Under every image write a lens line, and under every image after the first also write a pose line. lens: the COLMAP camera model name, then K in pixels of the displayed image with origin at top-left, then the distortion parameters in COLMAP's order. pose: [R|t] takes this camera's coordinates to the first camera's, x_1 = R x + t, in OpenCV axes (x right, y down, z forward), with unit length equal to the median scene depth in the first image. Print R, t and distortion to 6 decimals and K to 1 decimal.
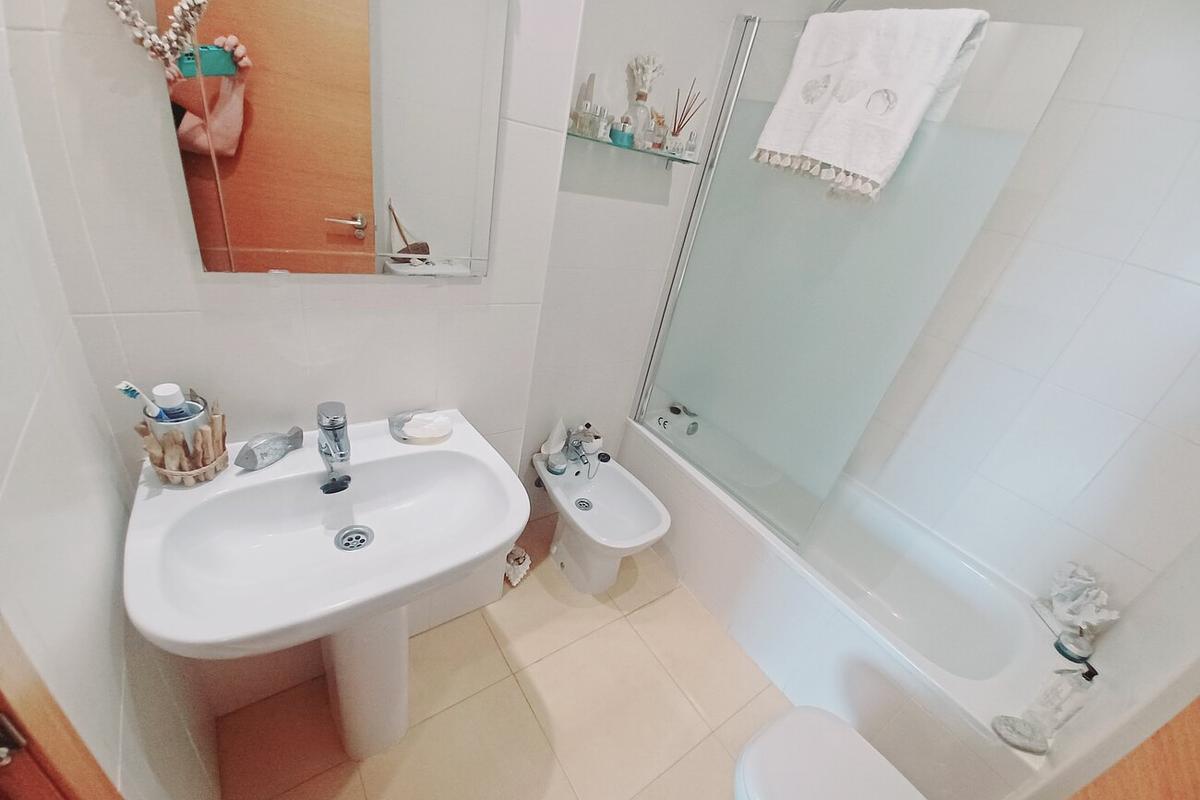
lens RADIAL K [[472.9, 0, 598.3], [0, 472.9, 414.2], [0, 0, 1]] dist [0.011311, -0.013654]
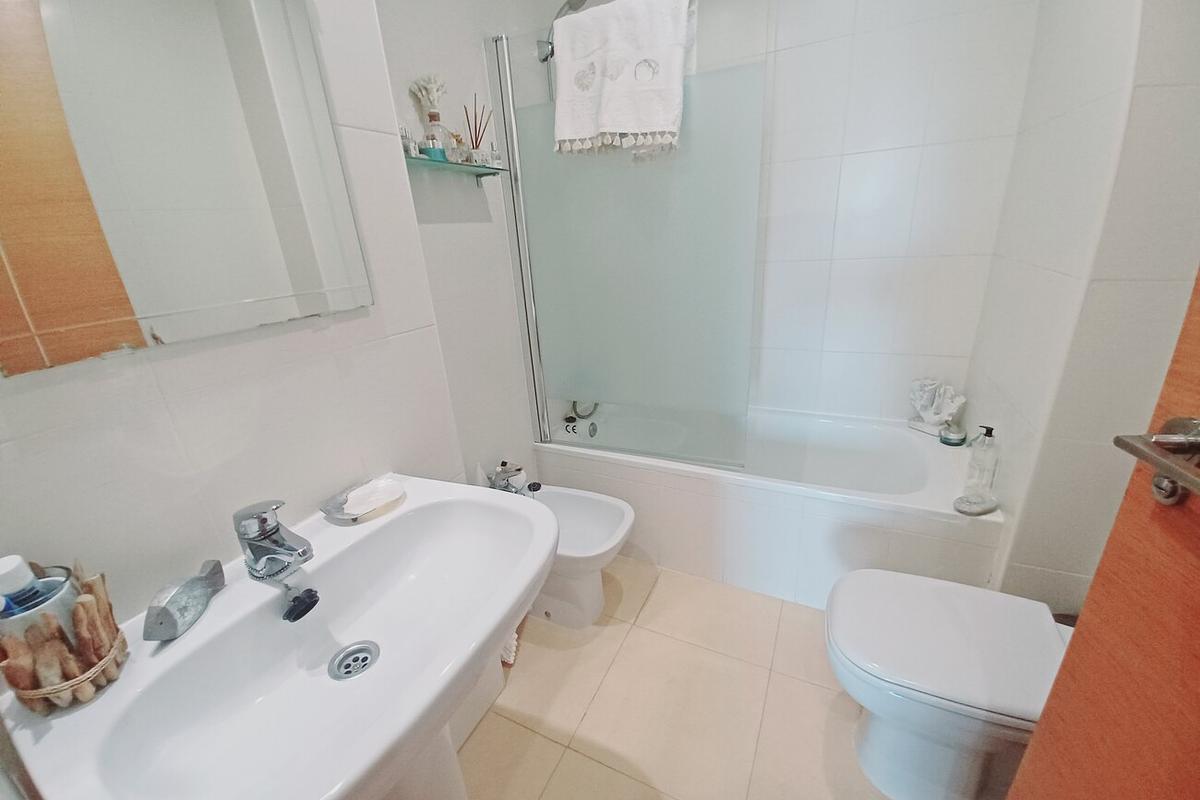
lens RADIAL K [[472.9, 0, 598.3], [0, 472.9, 414.2], [0, 0, 1]] dist [0.011311, -0.013654]
pose [[0.848132, -0.401540, 0.345598, -0.230951], [0.441939, 0.895988, -0.043540, 0.093216], [-0.292168, 0.189661, 0.937372, 0.092335]]
